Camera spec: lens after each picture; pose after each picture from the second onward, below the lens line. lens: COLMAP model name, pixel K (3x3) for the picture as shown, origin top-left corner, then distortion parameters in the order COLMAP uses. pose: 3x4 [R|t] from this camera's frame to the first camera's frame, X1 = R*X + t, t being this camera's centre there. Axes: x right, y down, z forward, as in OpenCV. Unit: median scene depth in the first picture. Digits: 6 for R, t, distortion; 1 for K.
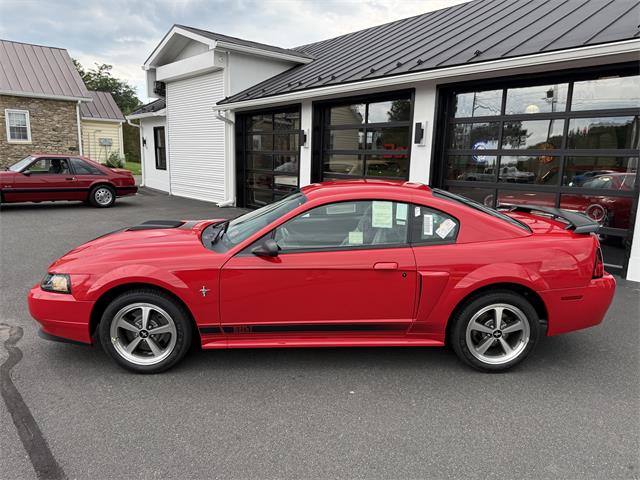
lens RADIAL K [[449.0, 0, 318.7], [0, 449.0, 242.3], [0, 0, 1]] dist [0.099692, -0.164645]
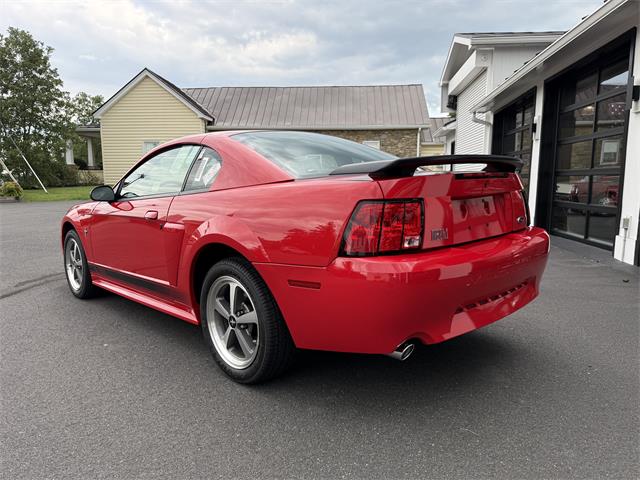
lens RADIAL K [[449.0, 0, 318.7], [0, 449.0, 242.3], [0, 0, 1]] dist [0.099692, -0.164645]
pose [[0.670470, 0.071323, -0.738501, 0.416881], [-0.119536, 0.992749, -0.012646, 0.031795], [0.732244, 0.096756, 0.674134, 0.265336]]
